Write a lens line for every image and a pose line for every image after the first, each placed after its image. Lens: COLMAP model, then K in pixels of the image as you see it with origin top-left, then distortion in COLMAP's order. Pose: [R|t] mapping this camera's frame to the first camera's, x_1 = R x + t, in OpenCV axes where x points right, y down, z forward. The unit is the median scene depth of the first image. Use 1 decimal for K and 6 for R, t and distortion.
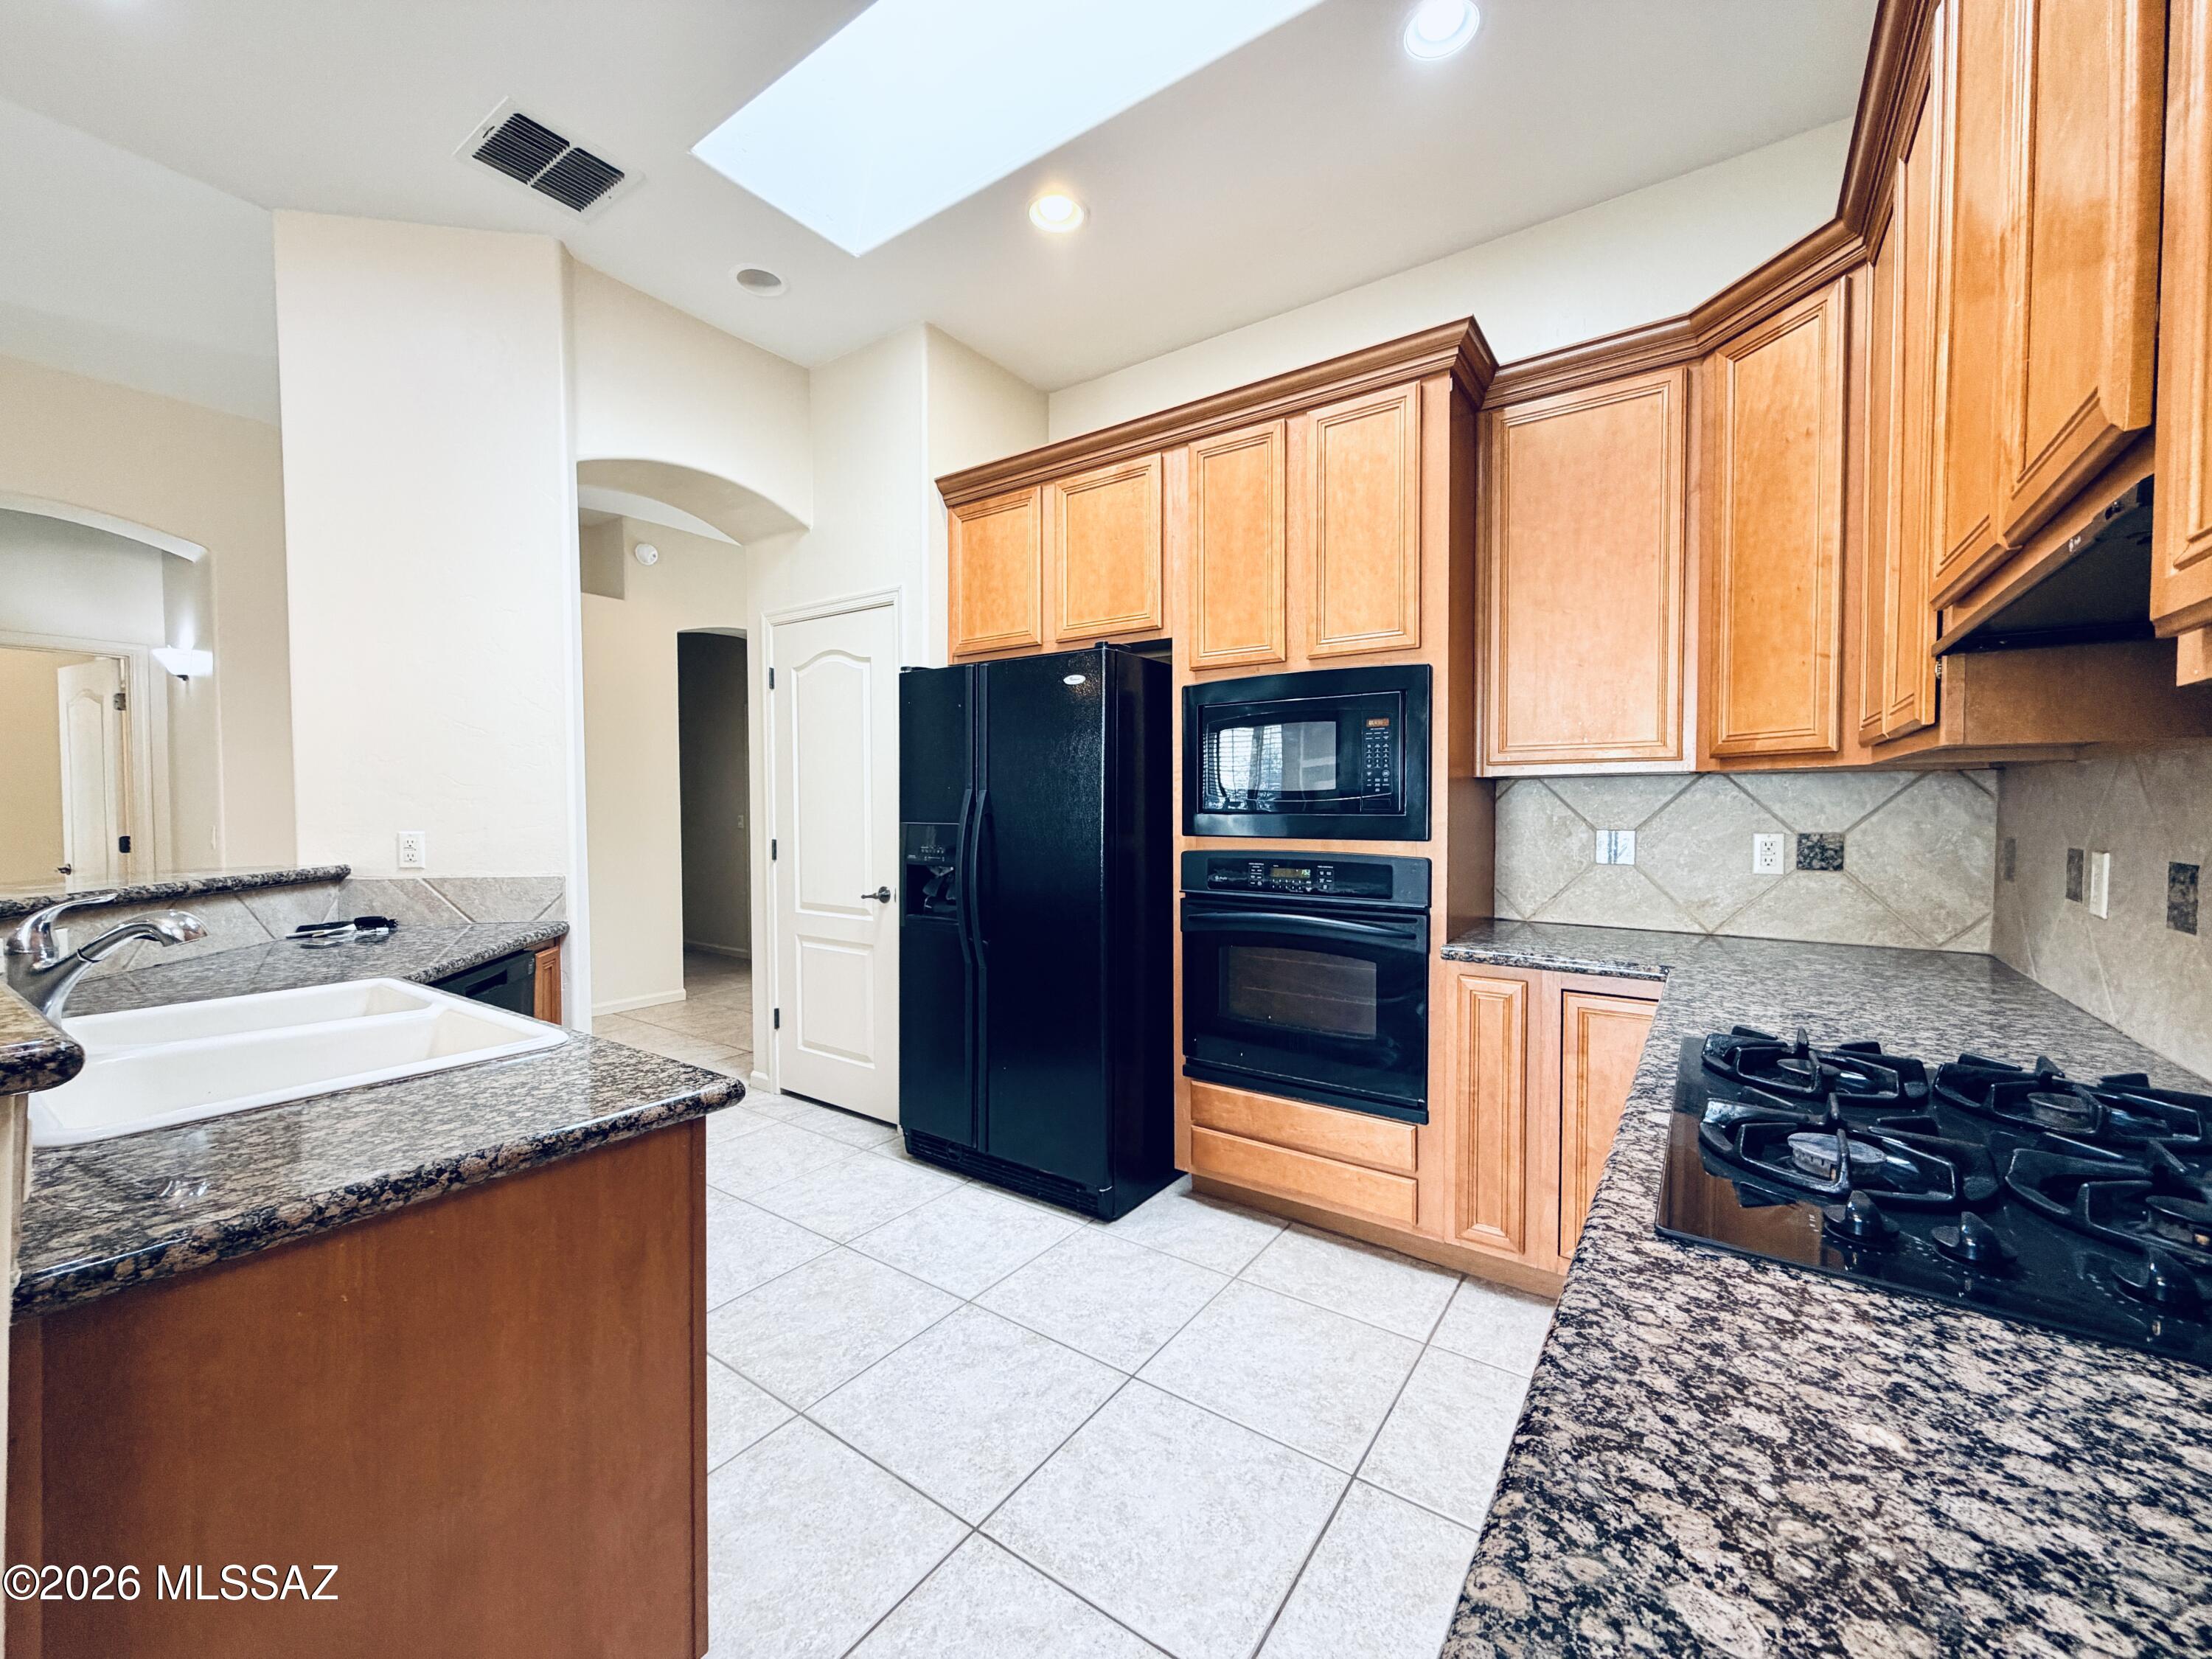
lens RADIAL K [[880.8, 0, 1106.0], [0, 880.8, 829.5], [0, 0, 1]] dist [-0.000822, 0.000061]
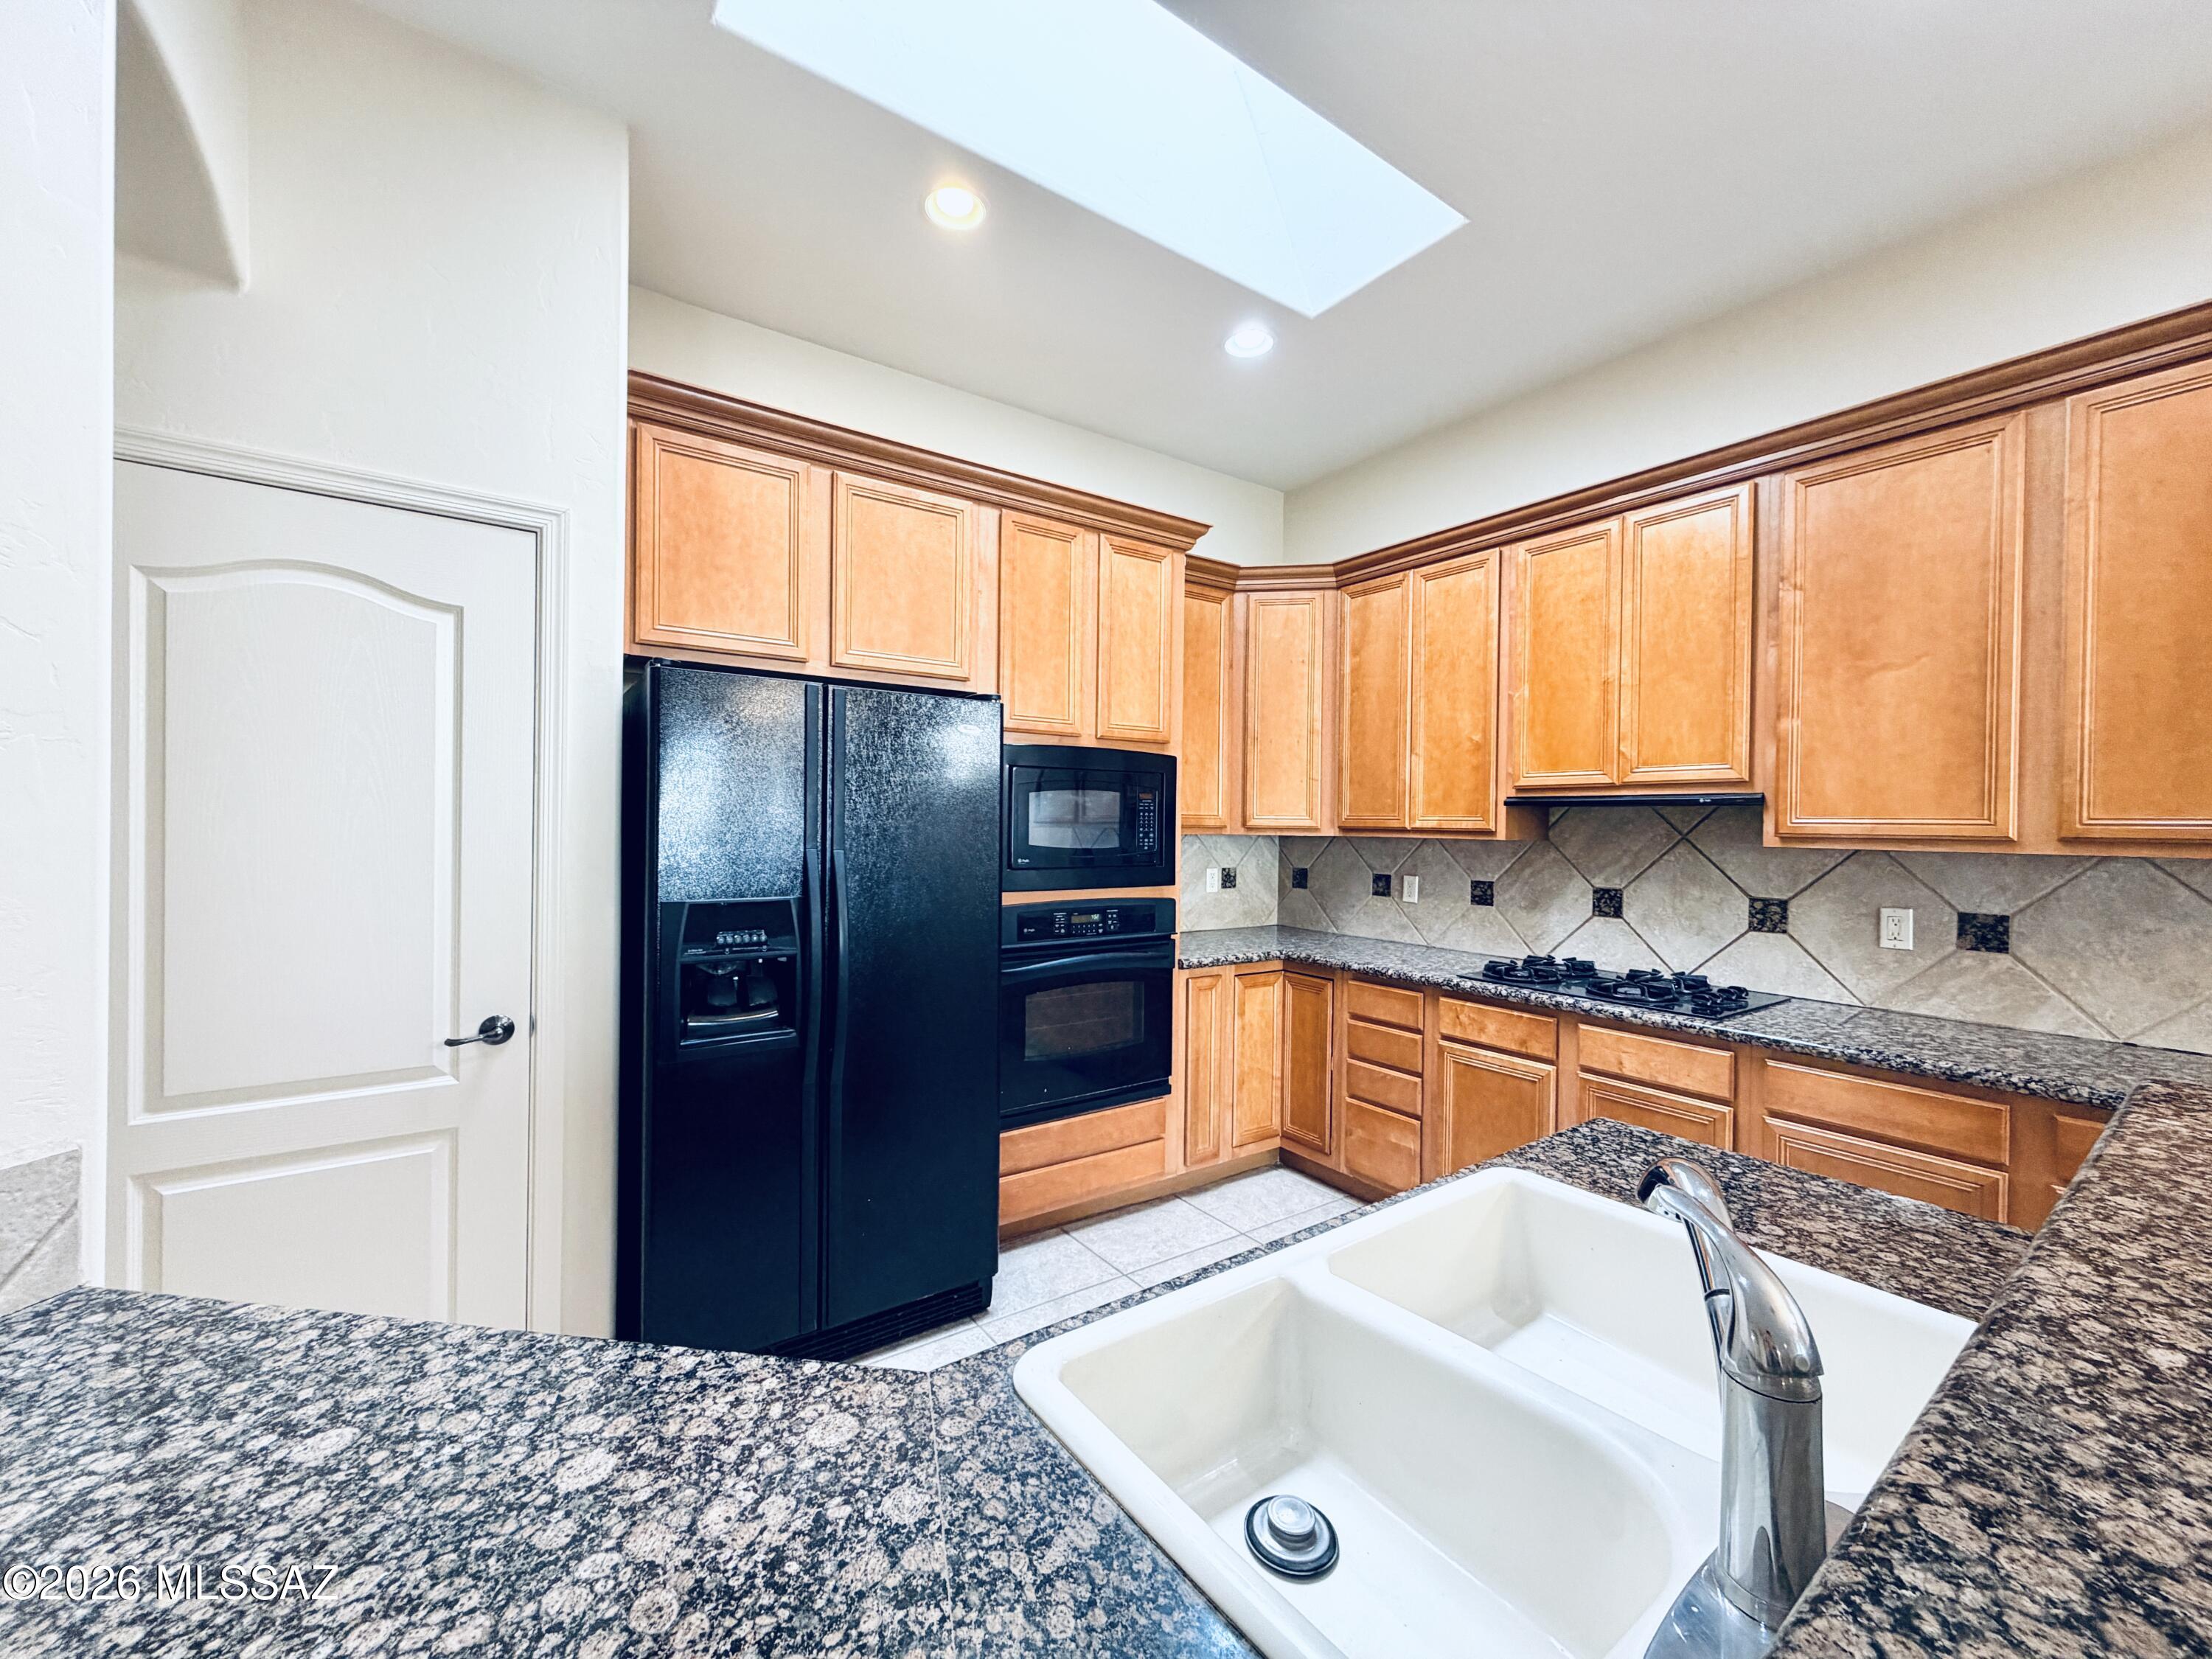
lens RADIAL K [[882.2, 0, 1097.9], [0, 882.2, 828.3], [0, 0, 1]] dist [0.001361, -0.000044]
pose [[0.332792, -0.001249, 0.943000, -0.919983], [0.016854, 0.999847, -0.004624, -0.067760], [-0.942850, 0.017432, 0.332762, 0.620864]]
